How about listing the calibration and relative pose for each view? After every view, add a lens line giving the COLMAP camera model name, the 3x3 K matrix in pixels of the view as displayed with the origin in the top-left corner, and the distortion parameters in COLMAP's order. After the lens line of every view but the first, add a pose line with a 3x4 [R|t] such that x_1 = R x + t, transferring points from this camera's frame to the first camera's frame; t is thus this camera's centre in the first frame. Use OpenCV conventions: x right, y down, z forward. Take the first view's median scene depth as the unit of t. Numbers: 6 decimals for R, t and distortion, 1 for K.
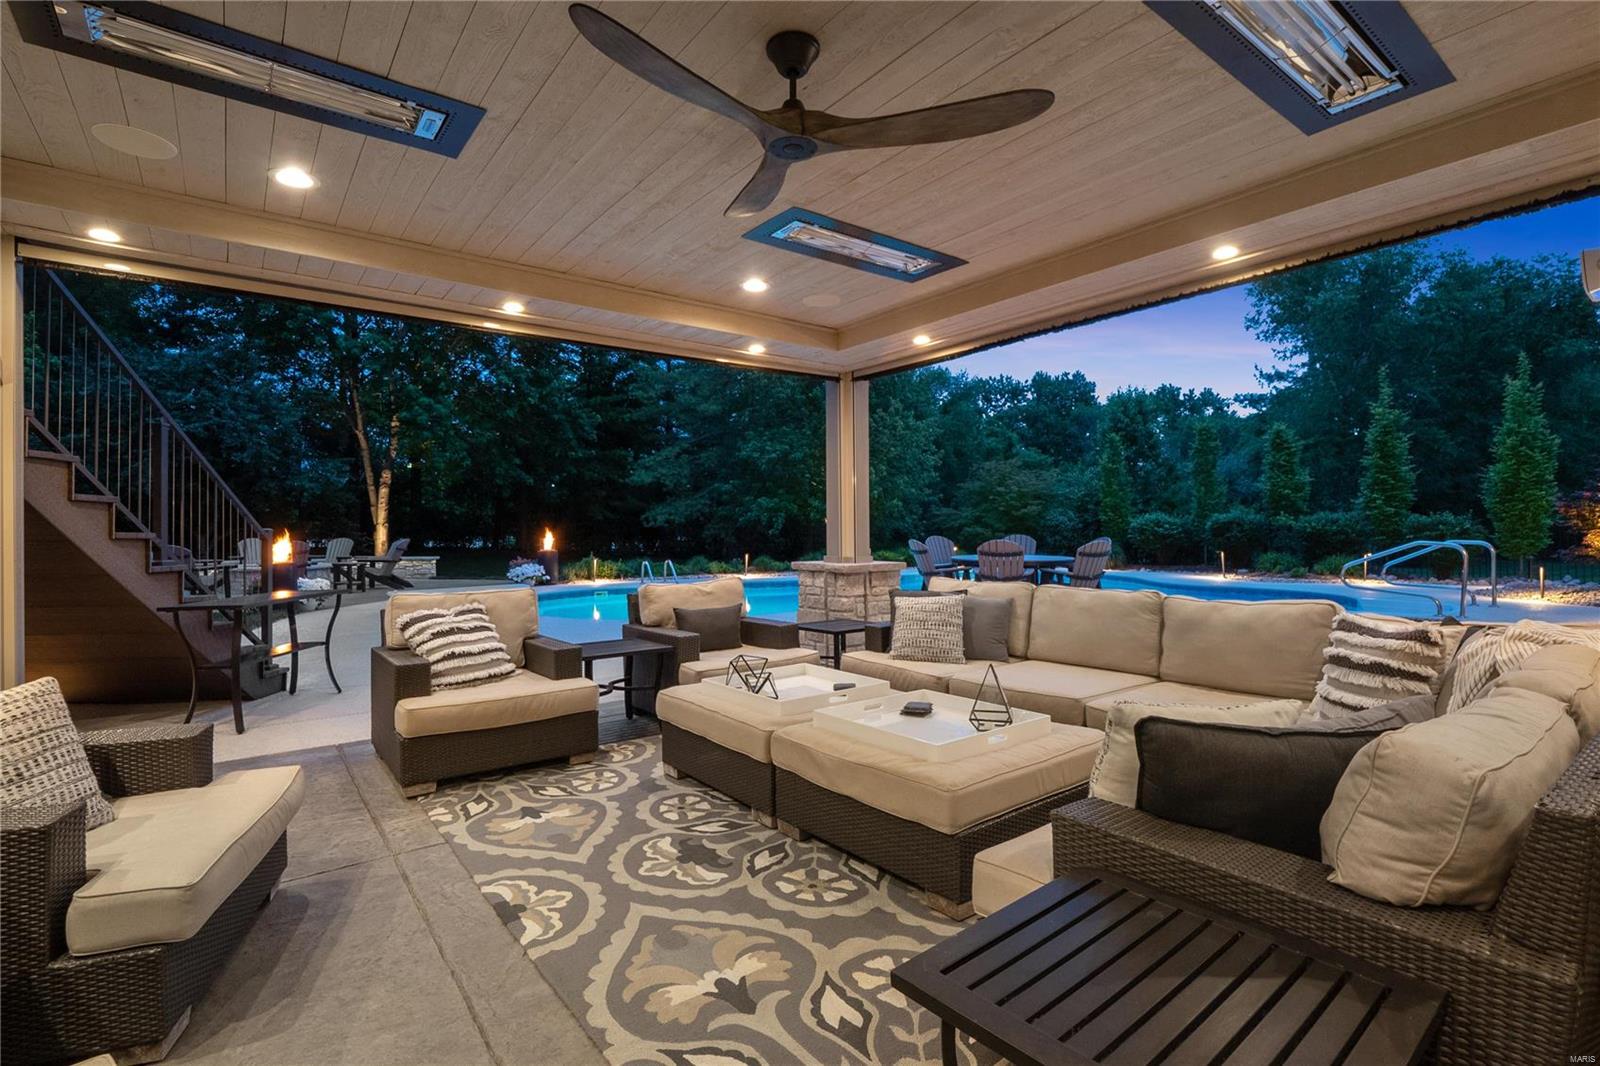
lens RADIAL K [[729.7, 0, 800.0], [0, 729.7, 533.0], [0, 0, 1]] dist [-0.039512, 0.000019]
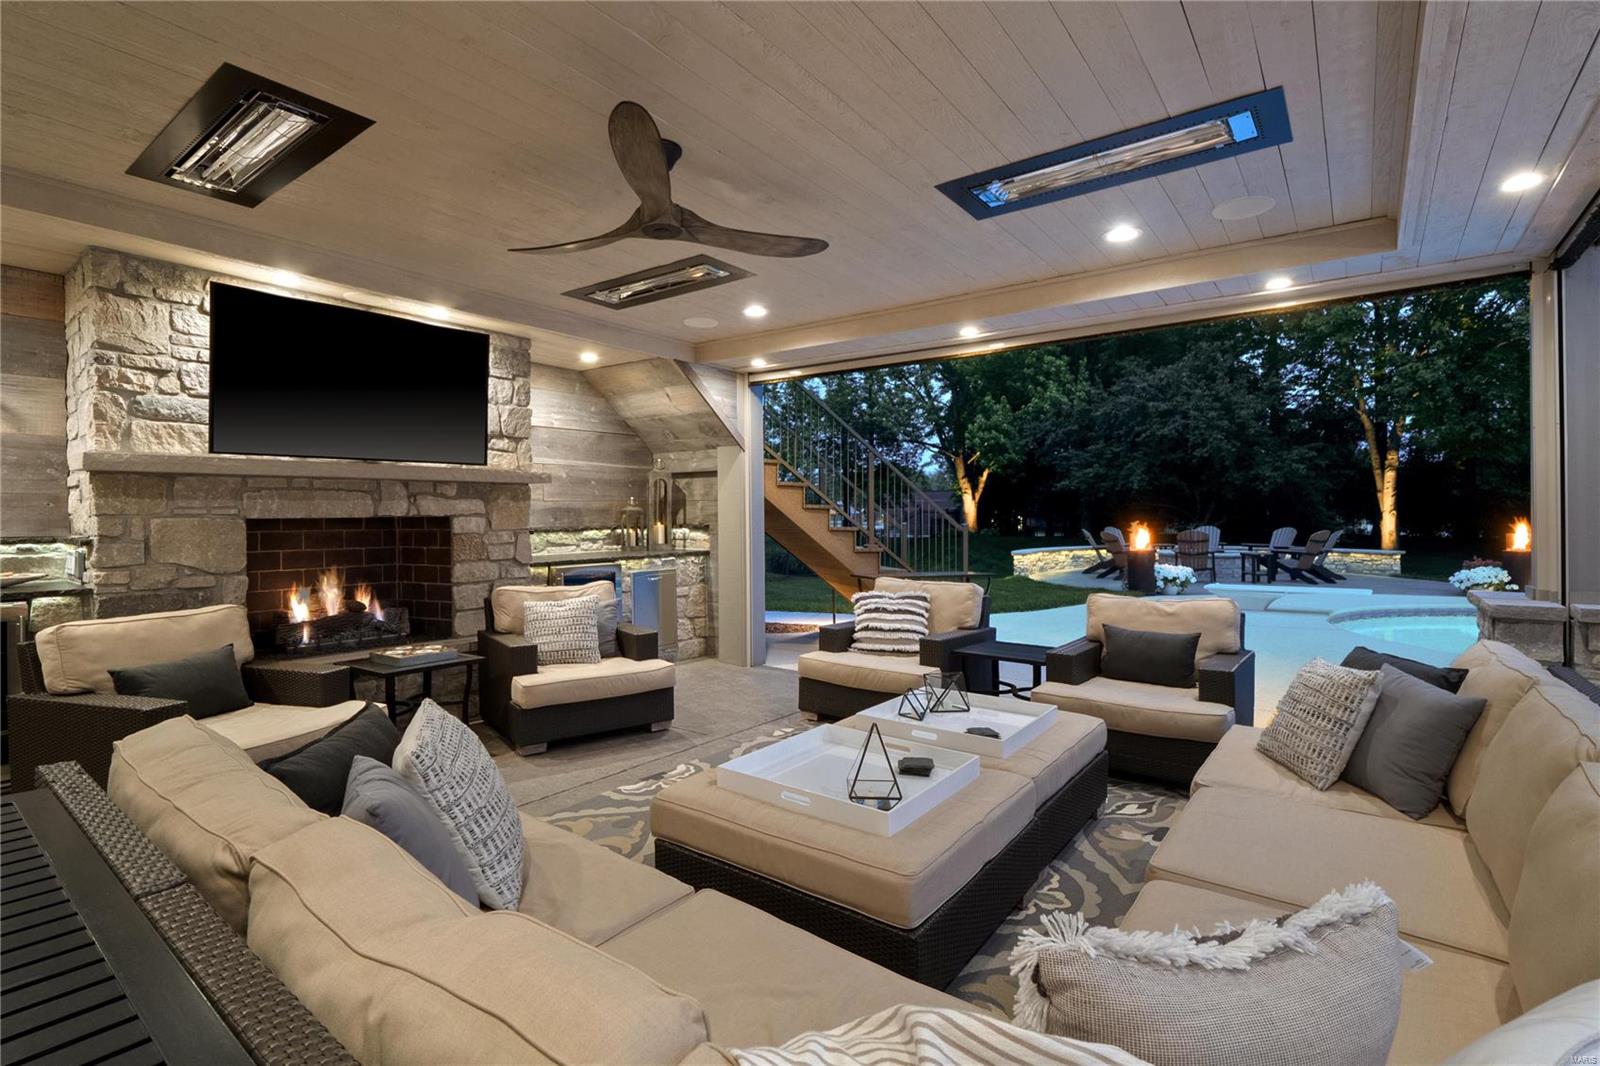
lens RADIAL K [[739.0, 0, 799.7], [0, 739.0, 498.5], [0, 0, 1]] dist [0.002849, -0.000026]
pose [[0.251318, -0.015393, -0.967782, 0.772927], [-0.010720, 0.999768, -0.018685, -0.036318], [0.967845, 0.015071, 0.251094, 0.544614]]
